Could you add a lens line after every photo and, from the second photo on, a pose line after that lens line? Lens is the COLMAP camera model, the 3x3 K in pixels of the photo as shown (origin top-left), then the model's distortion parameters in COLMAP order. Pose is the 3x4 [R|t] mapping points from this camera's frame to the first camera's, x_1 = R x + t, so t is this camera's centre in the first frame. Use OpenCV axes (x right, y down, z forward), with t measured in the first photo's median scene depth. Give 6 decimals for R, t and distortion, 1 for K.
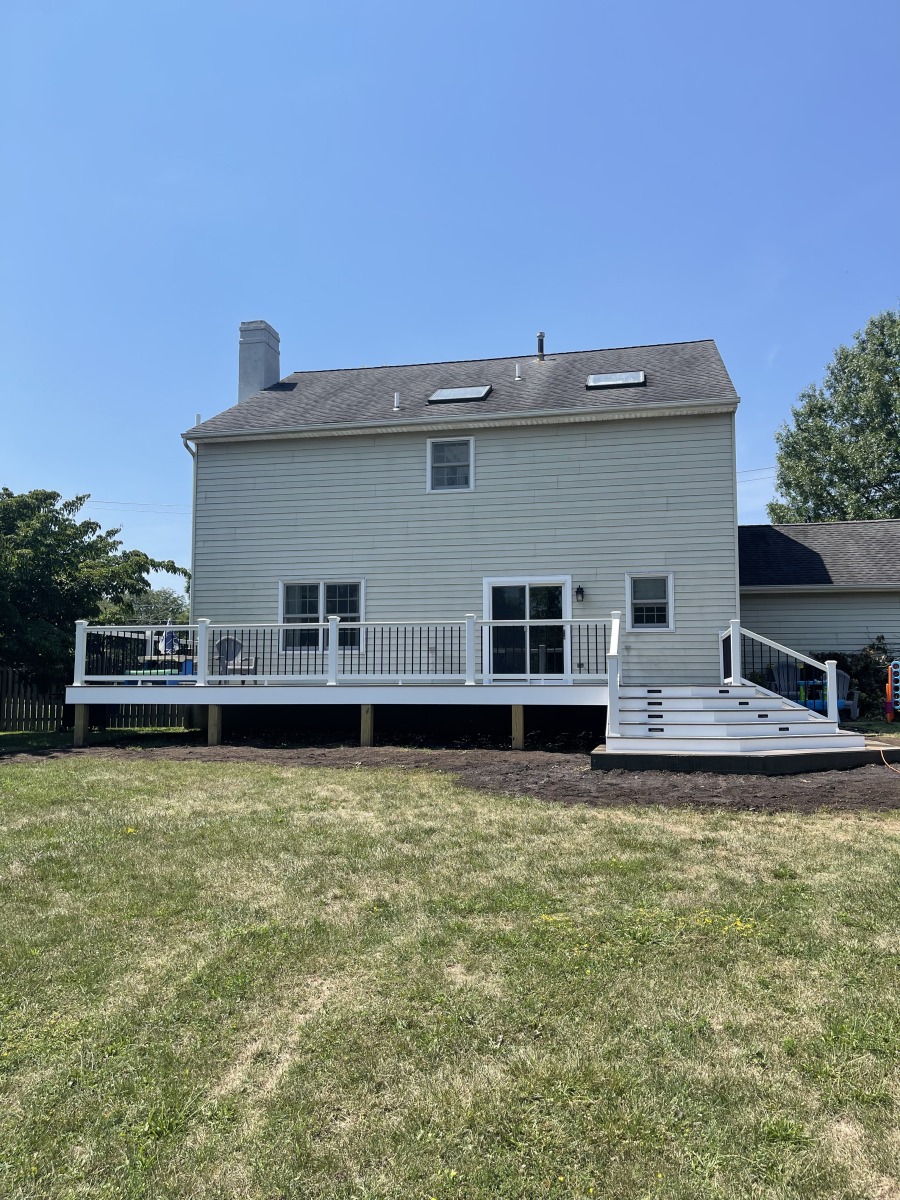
lens RADIAL K [[901.8, 0, 454.3], [0, 901.8, 608.8], [0, 0, 1]] dist [0.087616, -0.084677]
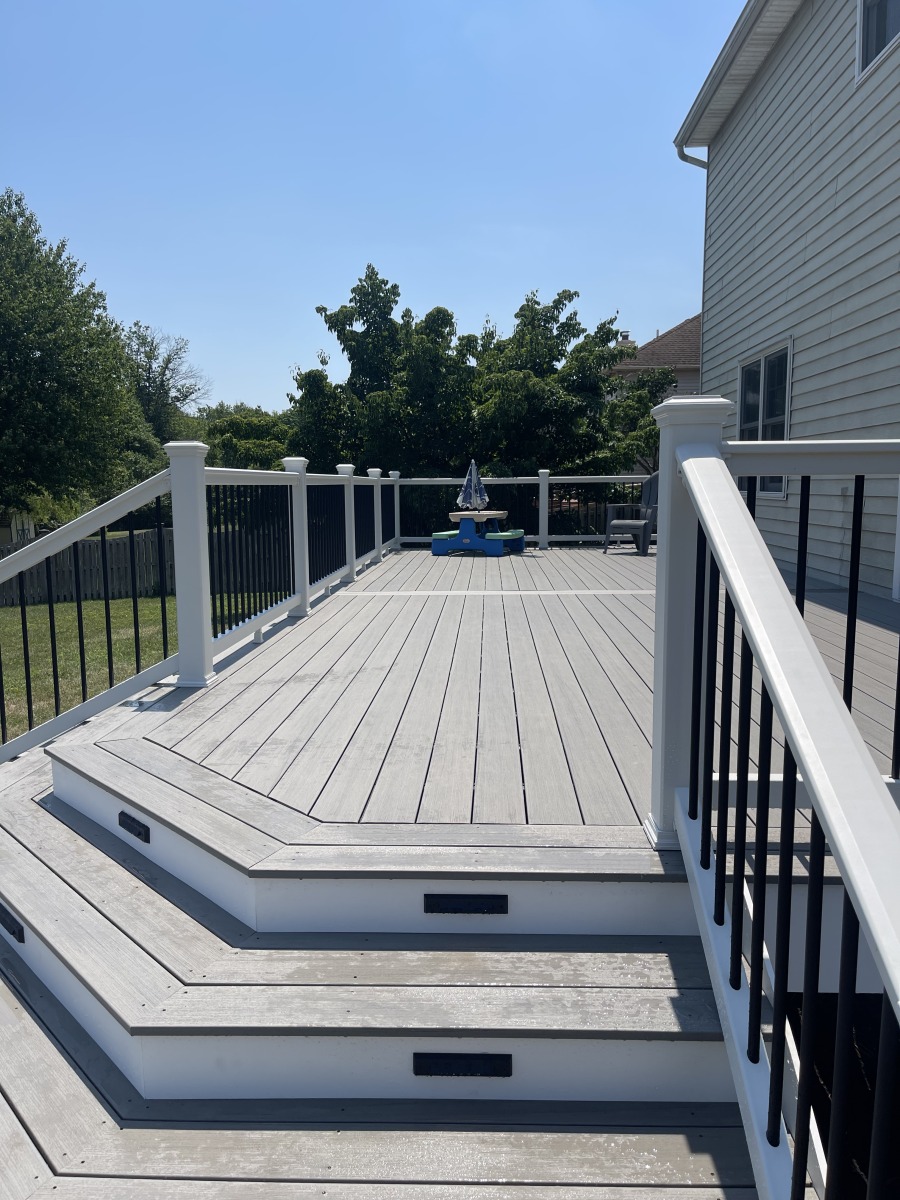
lens RADIAL K [[901.8, 0, 454.3], [0, 901.8, 608.8], [0, 0, 1]] dist [0.087616, -0.084677]
pose [[0.165312, 0.133417, -0.977175, 0.376050], [0.113005, 0.981720, 0.153155, 0.013824], [0.979746, -0.135744, 0.147214, 0.767973]]
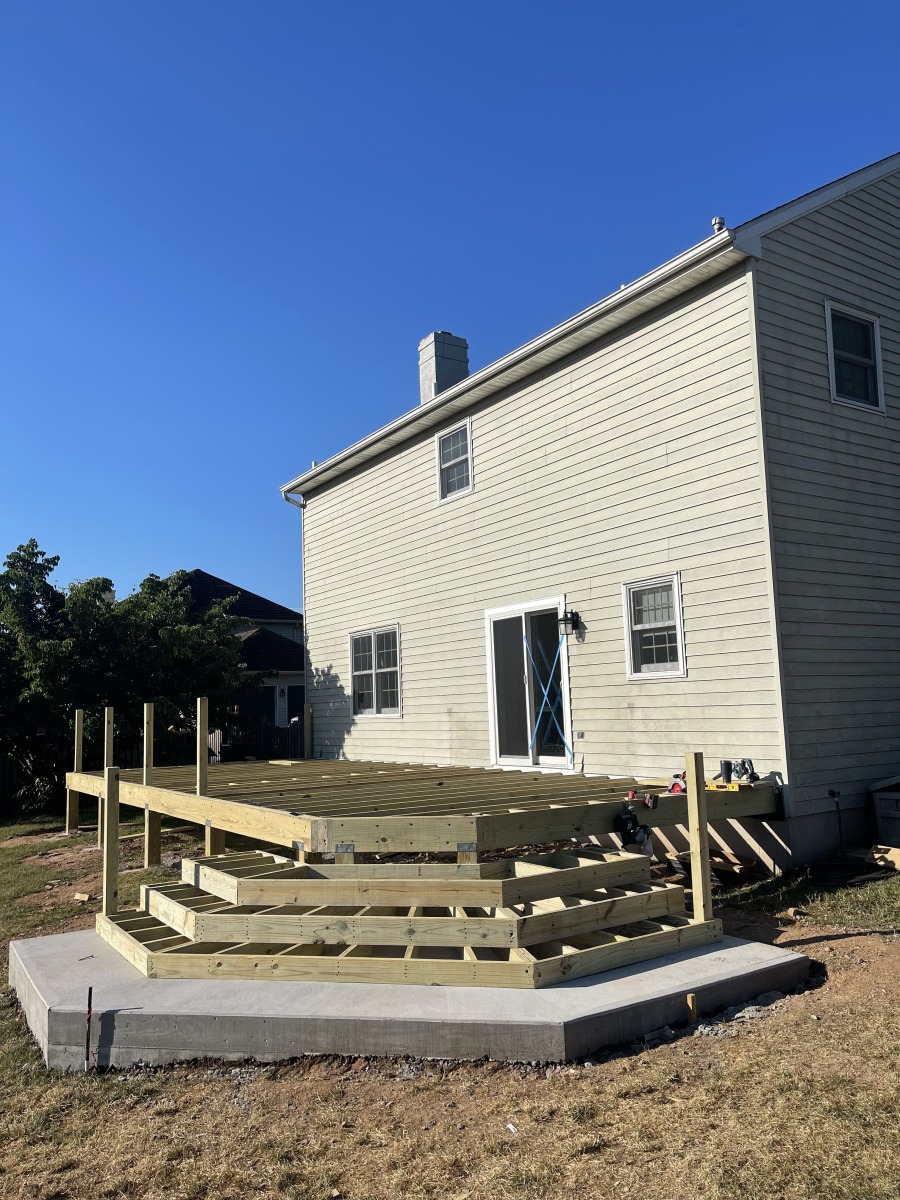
lens RADIAL K [[901.8, 0, 454.3], [0, 901.8, 608.8], [0, 0, 1]] dist [0.087616, -0.084677]
pose [[0.706557, -0.104153, -0.699950, 0.523650], [0.107159, 0.993451, -0.039655, -0.009459], [0.699496, -0.046988, 0.713090, 0.479330]]
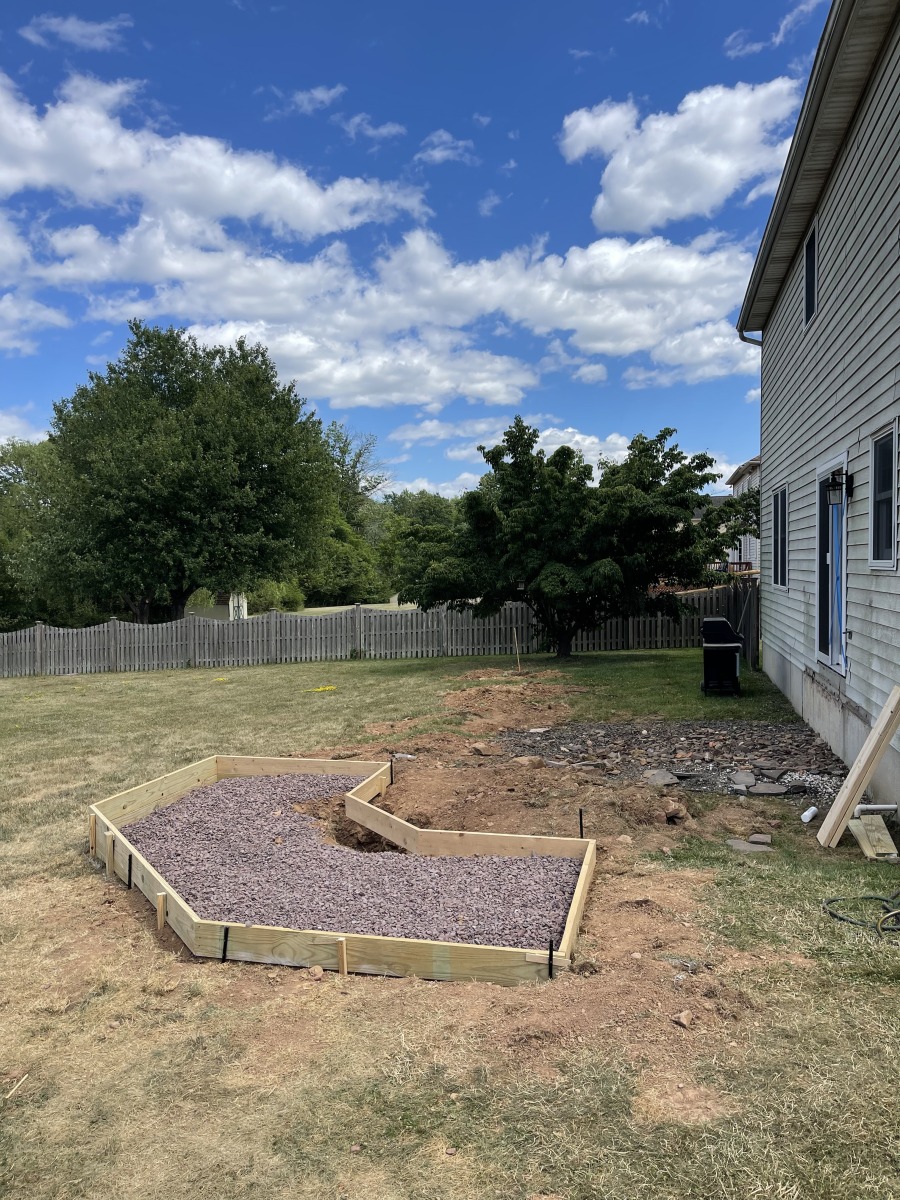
lens RADIAL K [[901.8, 0, 454.3], [0, 901.8, 608.8], [0, 0, 1]] dist [0.087616, -0.084677]
pose [[-0.024621, 0.048738, -0.998508, 0.632365], [0.116571, 0.992137, 0.045552, 0.002348], [0.992877, -0.115276, -0.030109, 0.785523]]
